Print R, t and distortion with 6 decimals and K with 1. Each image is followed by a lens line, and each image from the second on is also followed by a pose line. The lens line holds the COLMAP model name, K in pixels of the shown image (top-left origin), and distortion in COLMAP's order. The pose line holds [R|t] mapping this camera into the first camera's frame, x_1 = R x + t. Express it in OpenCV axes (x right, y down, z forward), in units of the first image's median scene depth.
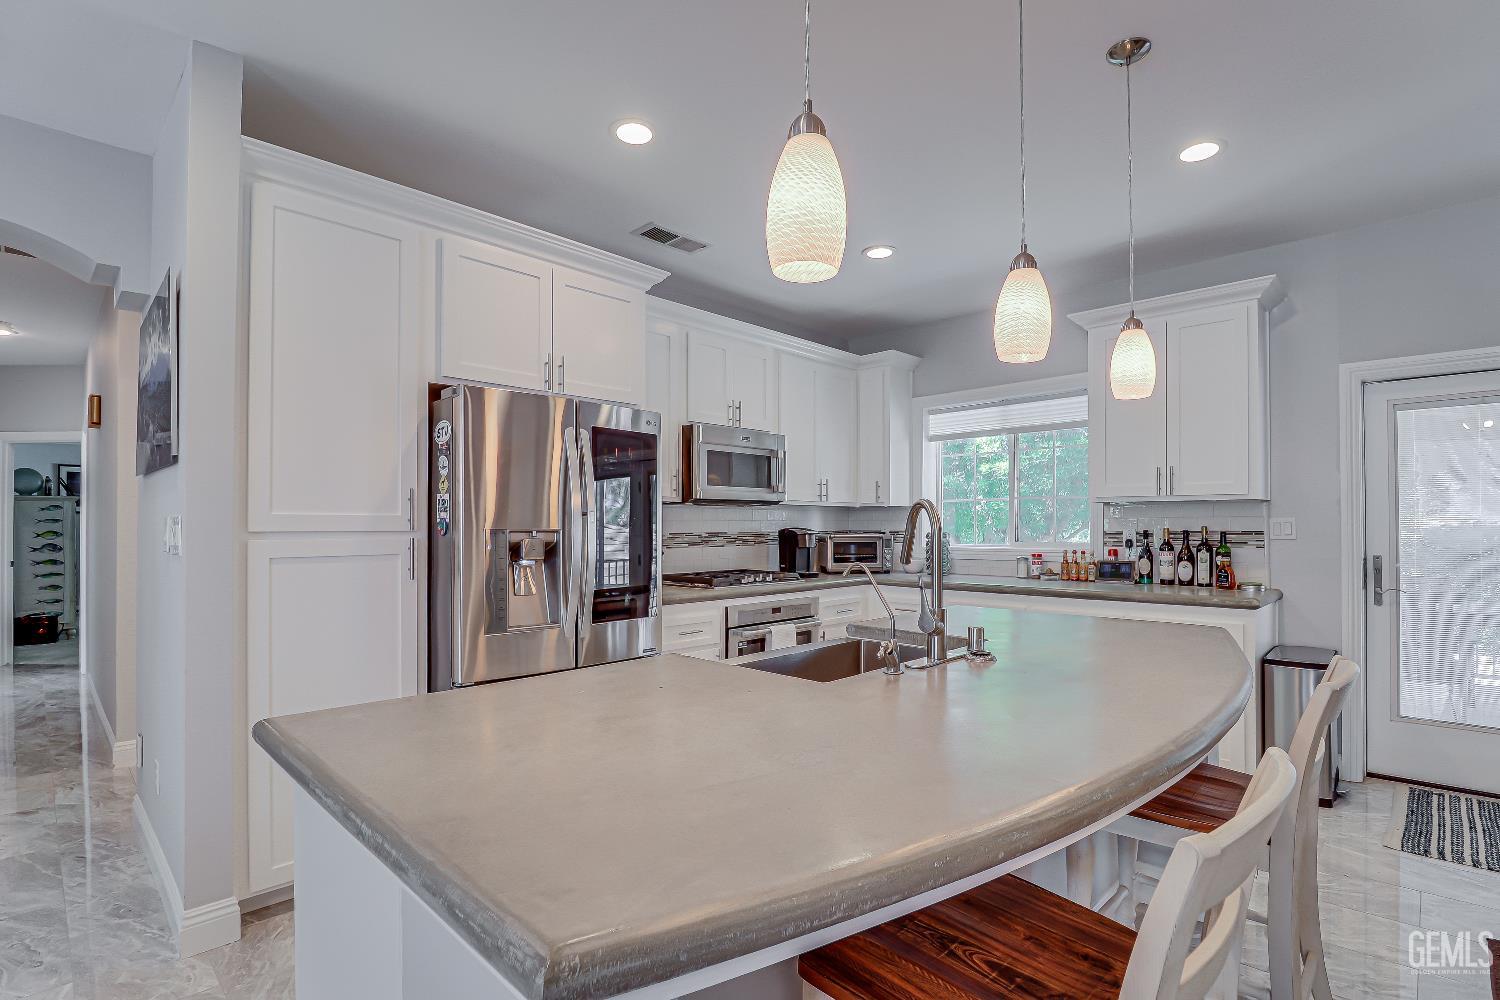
lens RADIAL K [[701.8, 0, 747.7], [0, 701.8, 517.0], [0, 0, 1]] dist [0.000579, 0.000085]
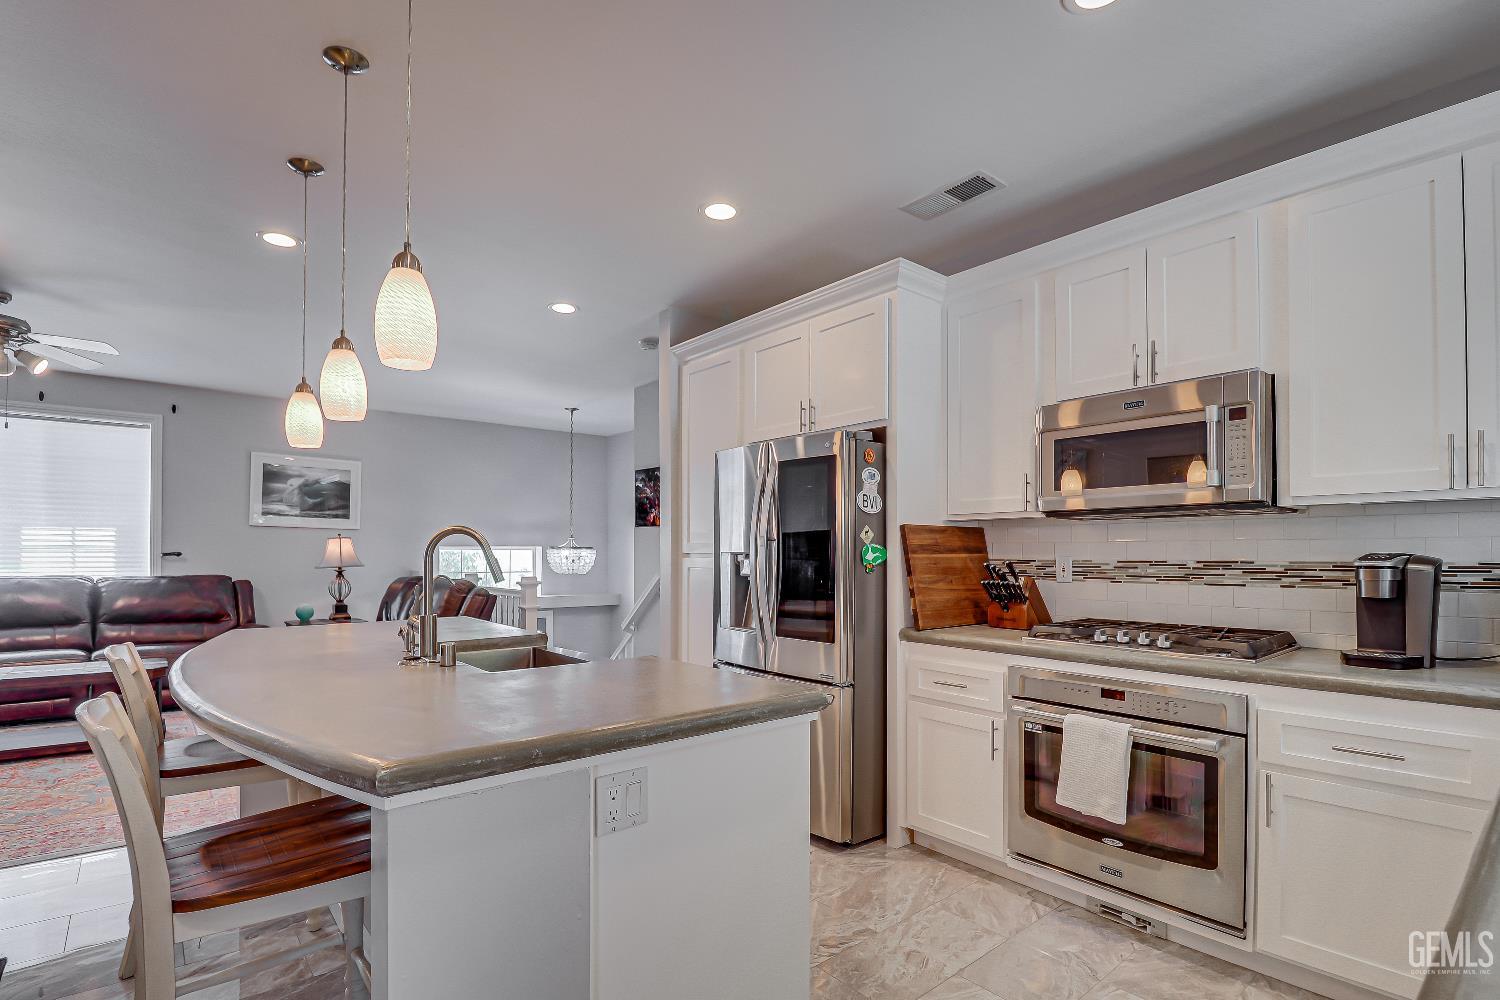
lens RADIAL K [[717.7, 0, 746.4], [0, 717.7, 549.0], [0, 0, 1]] dist [-0.023623, -0.000398]
pose [[-0.098318, -0.002780, -0.995151, 0.617496], [0.013447, 0.999901, -0.004122, 0.009744], [0.995064, -0.013787, -0.098271, 0.707906]]
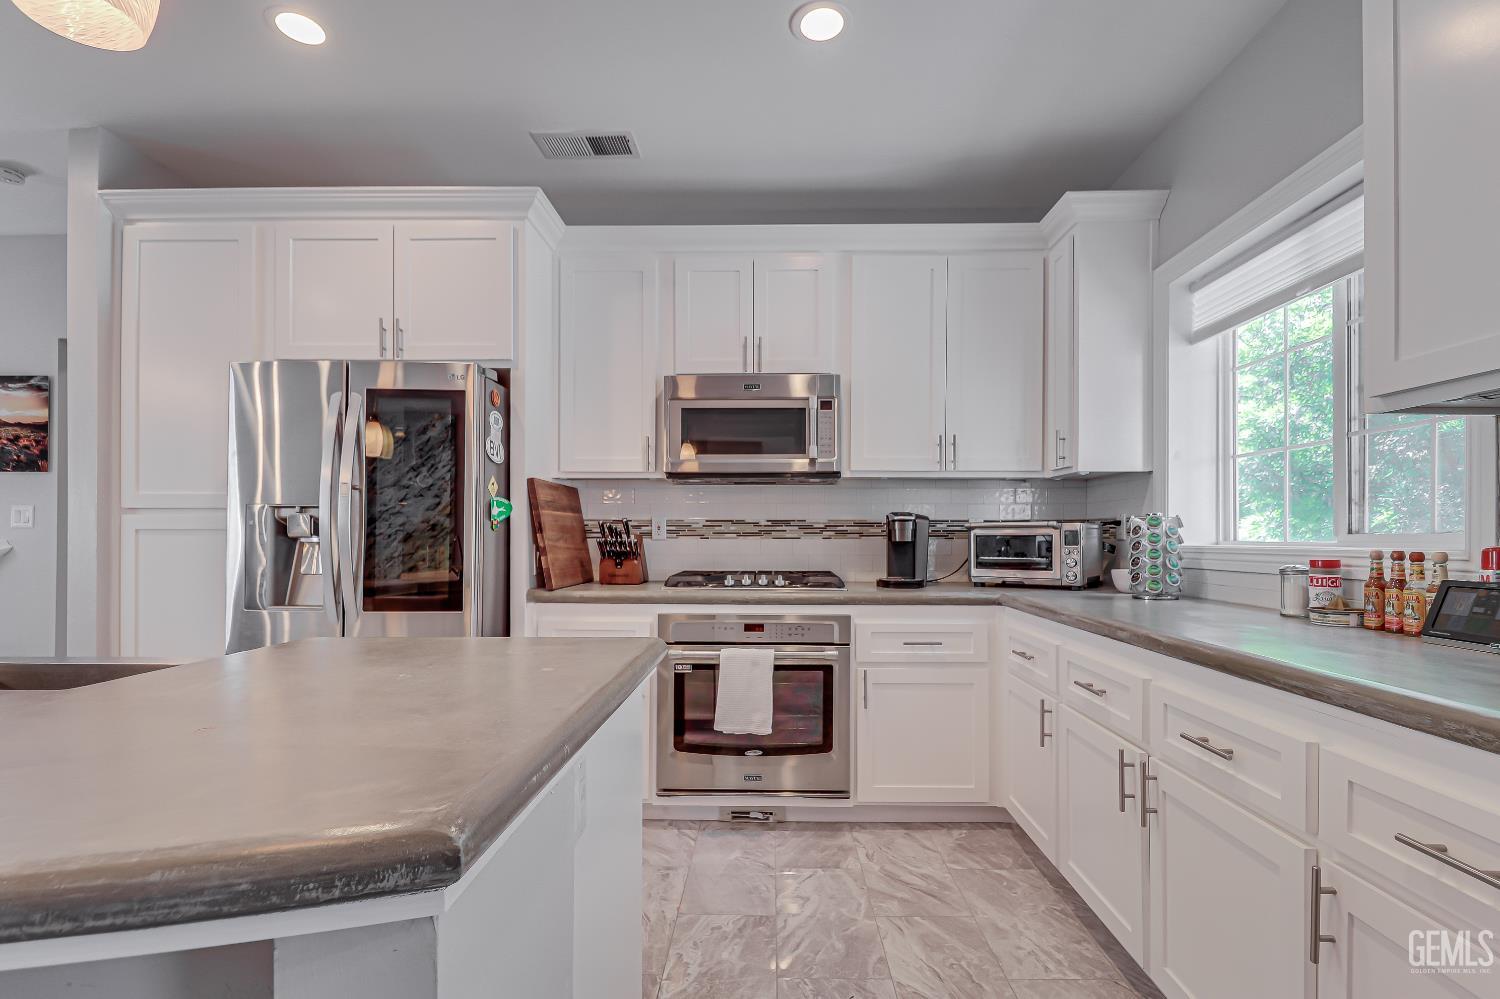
lens RADIAL K [[686.4, 0, 764.7], [0, 686.4, 537.5], [0, 0, 1]] dist [0.002747, 0.000065]
pose [[0.693186, 0.004772, -0.720743, 0.499549], [0.006271, 0.999900, 0.012651, 0.033488], [0.720731, -0.013289, 0.693087, 0.505878]]
